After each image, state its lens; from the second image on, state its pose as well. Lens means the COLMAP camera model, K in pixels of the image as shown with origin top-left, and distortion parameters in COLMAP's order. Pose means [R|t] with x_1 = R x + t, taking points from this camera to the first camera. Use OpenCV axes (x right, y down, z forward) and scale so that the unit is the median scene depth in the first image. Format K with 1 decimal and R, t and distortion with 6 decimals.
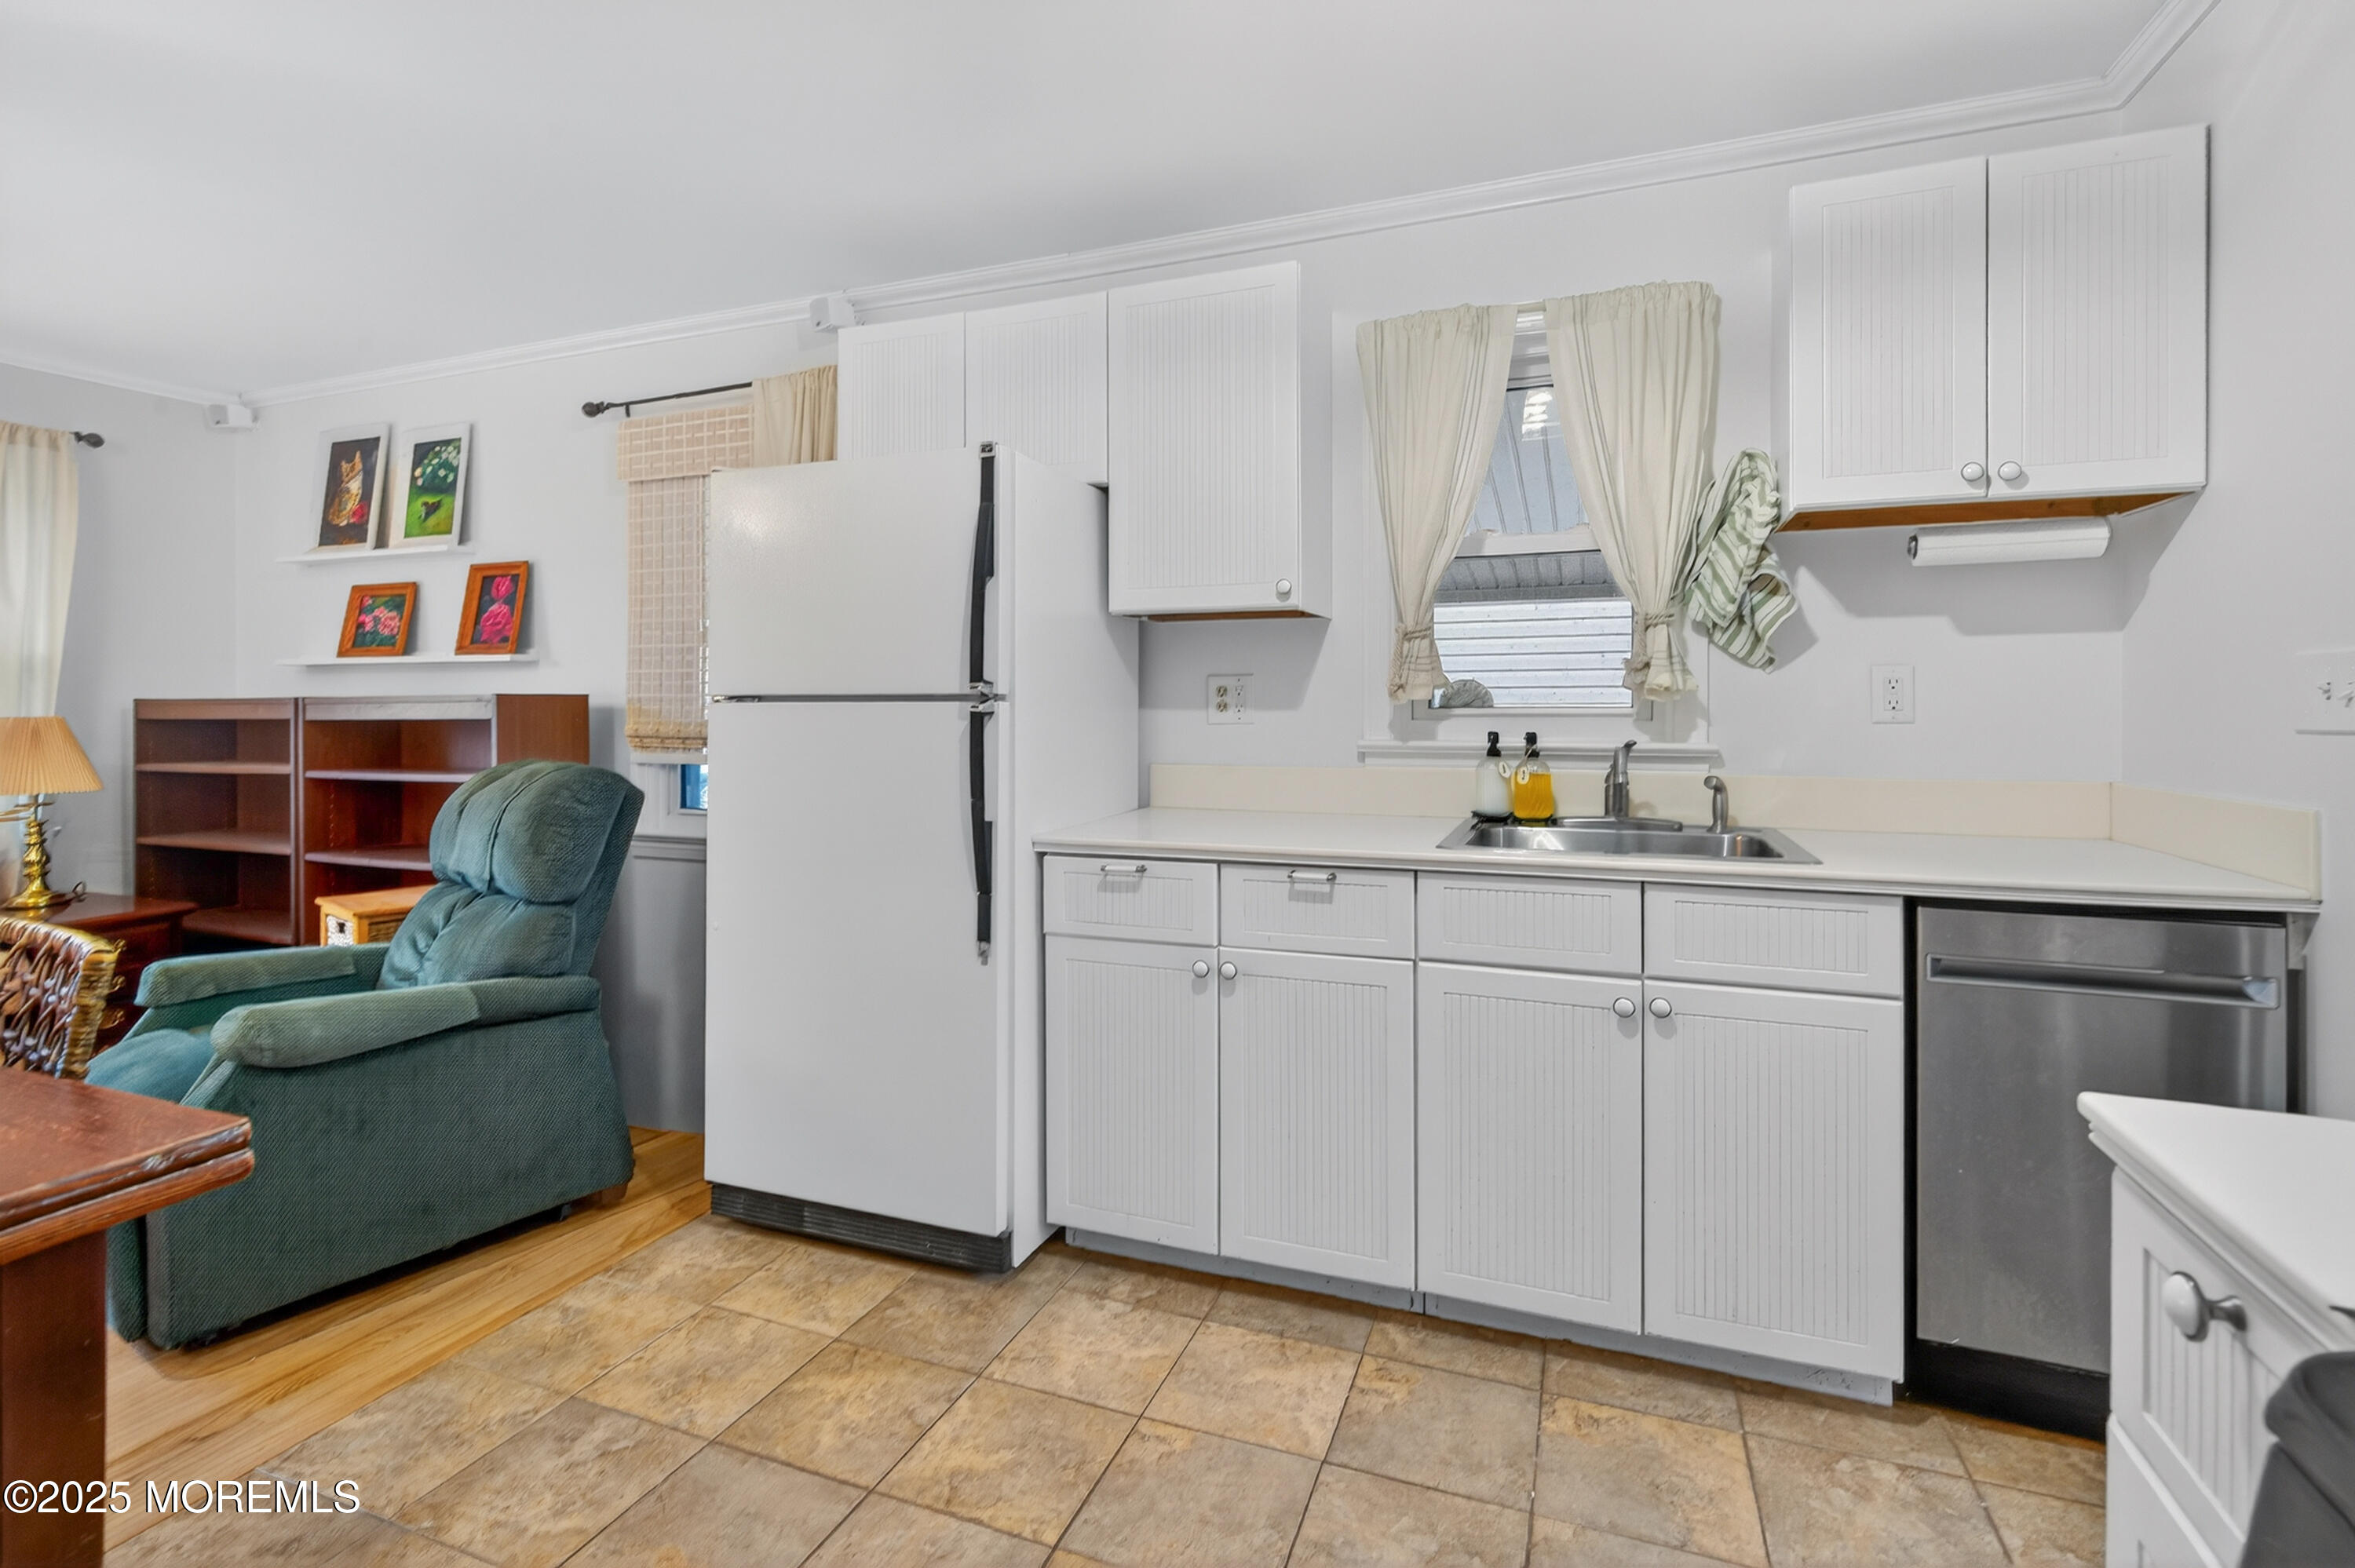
lens RADIAL K [[1117.8, 0, 1172.3], [0, 1117.8, 700.1], [0, 0, 1]] dist [0.000416, 0.000179]
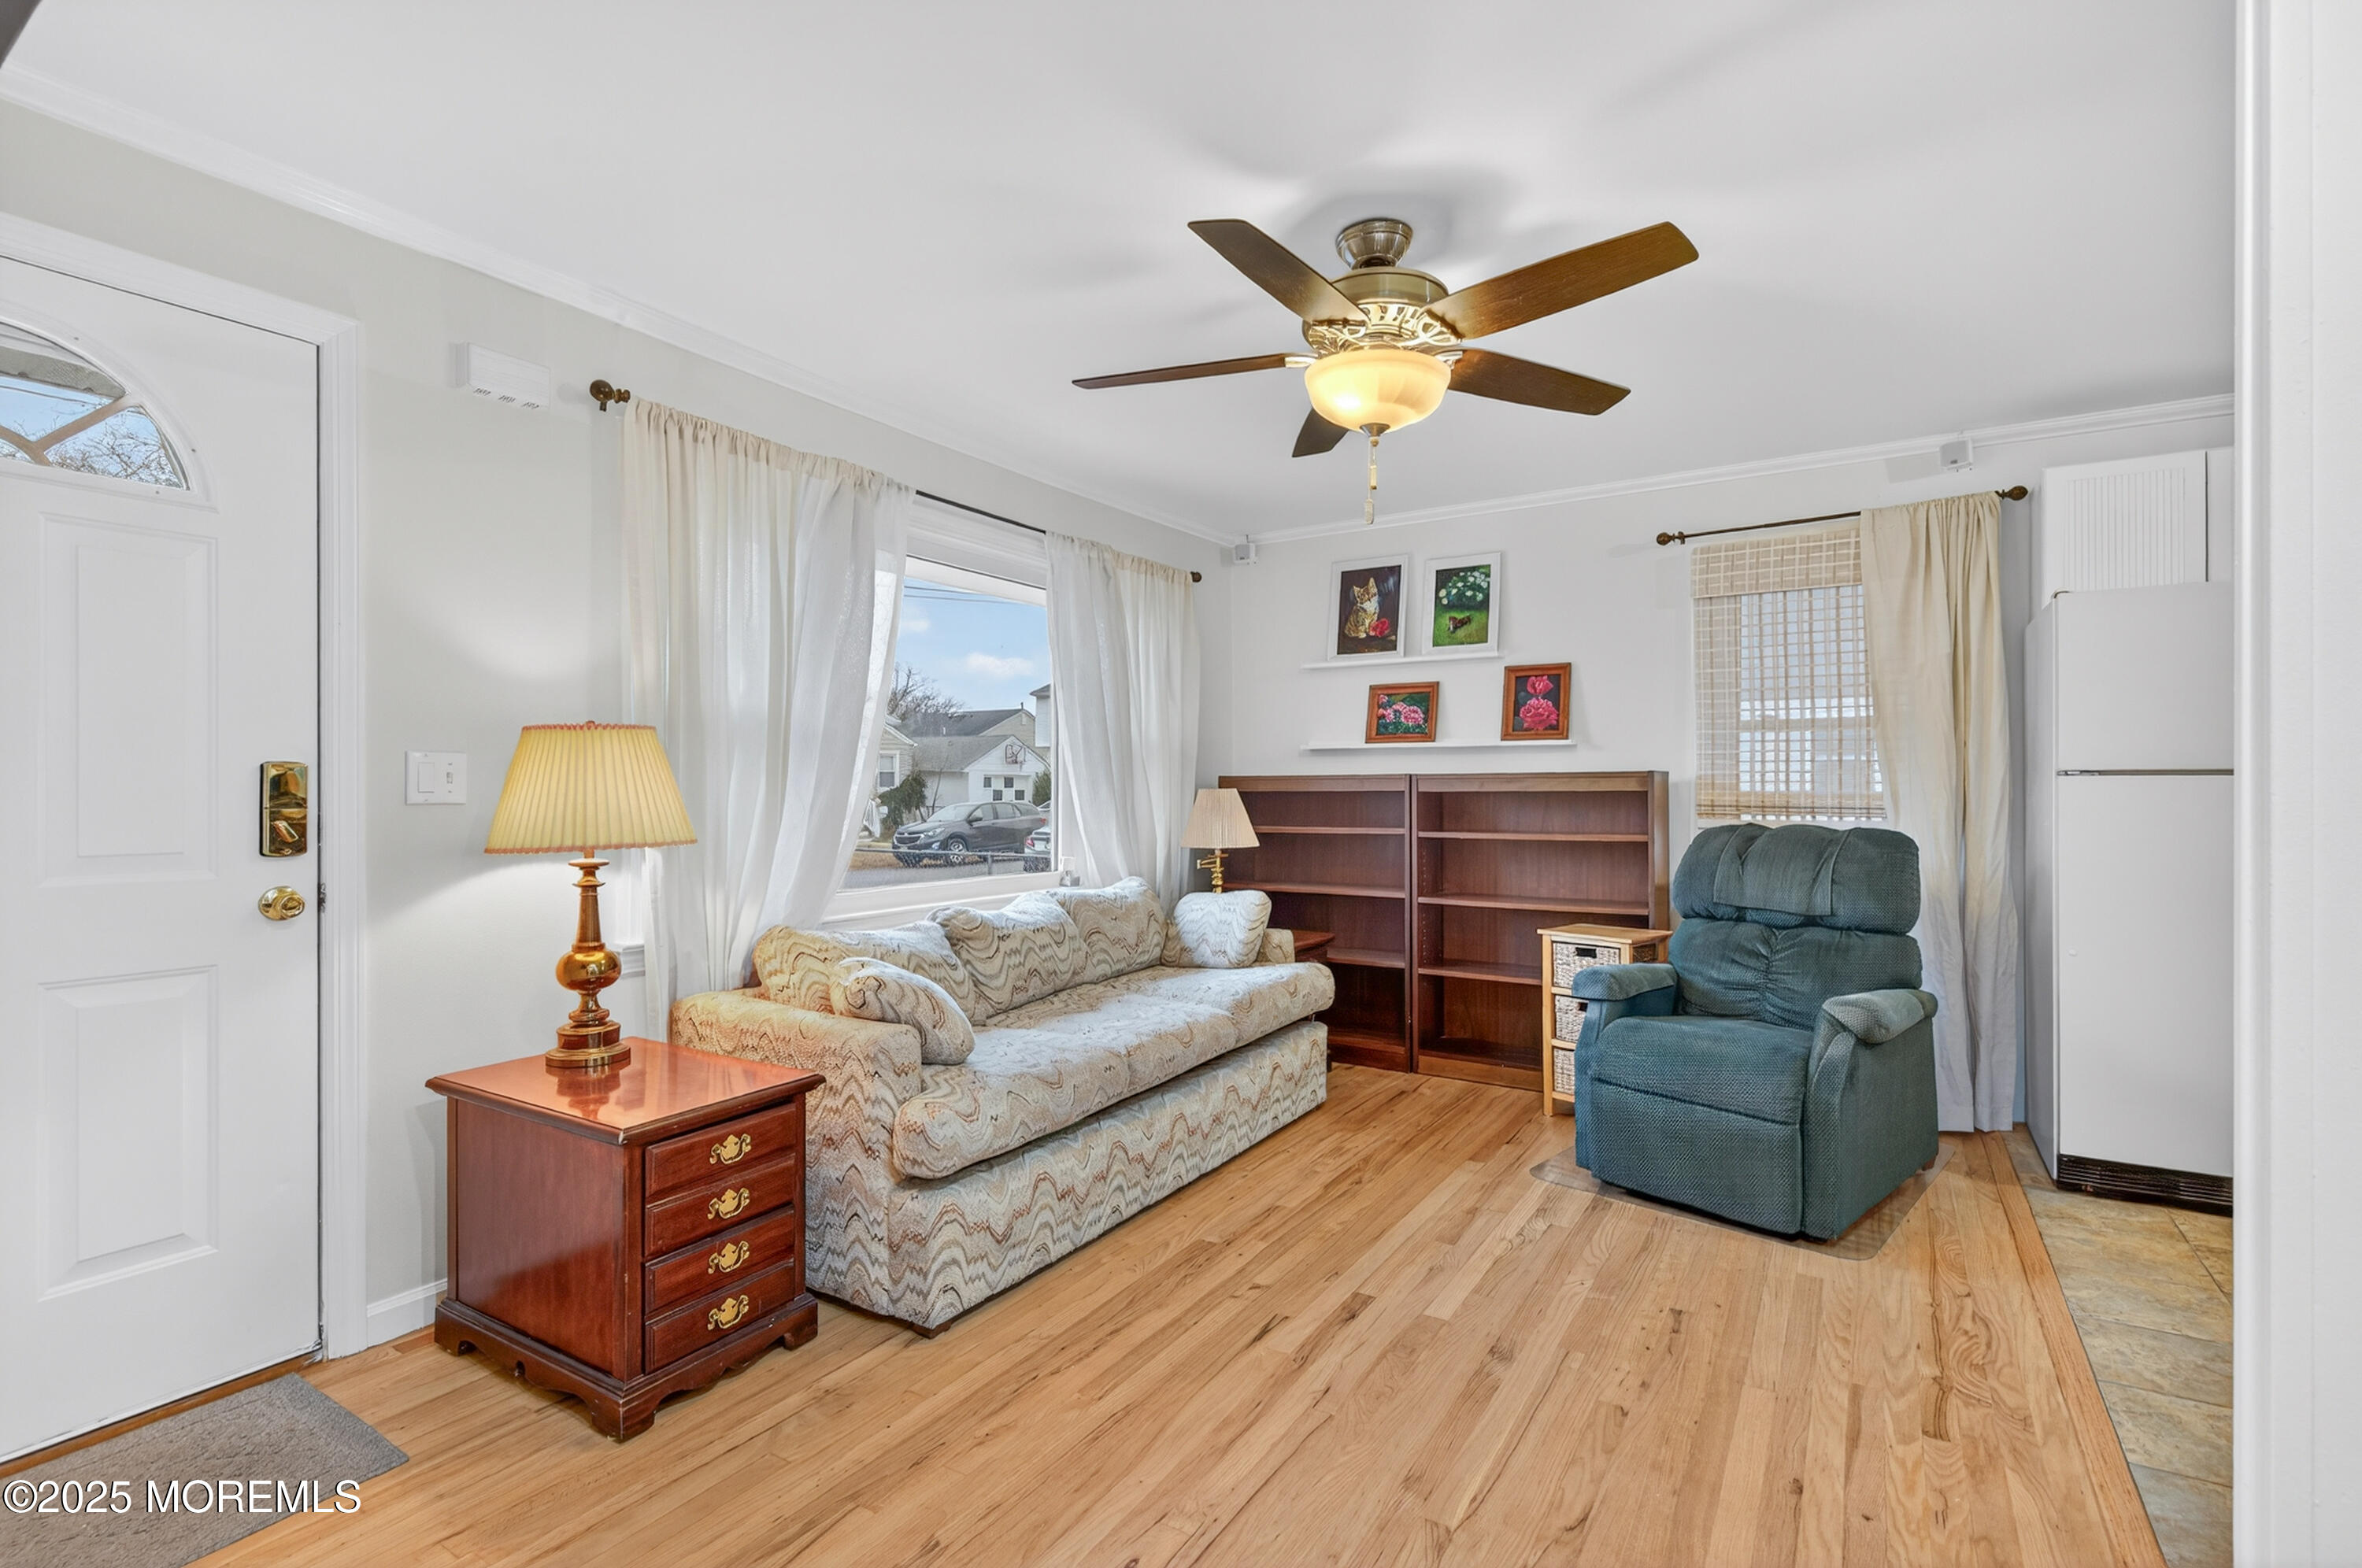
lens RADIAL K [[1096.6, 0, 1181.0], [0, 1096.6, 784.0], [0, 0, 1]] dist [-0.001949, -0.000425]
pose [[0.982355, 0.000226, -0.187027, -0.732235], [0.000137, 0.999998, 0.001924, 0.005482], [0.187027, -0.001916, 0.982353, -0.251469]]
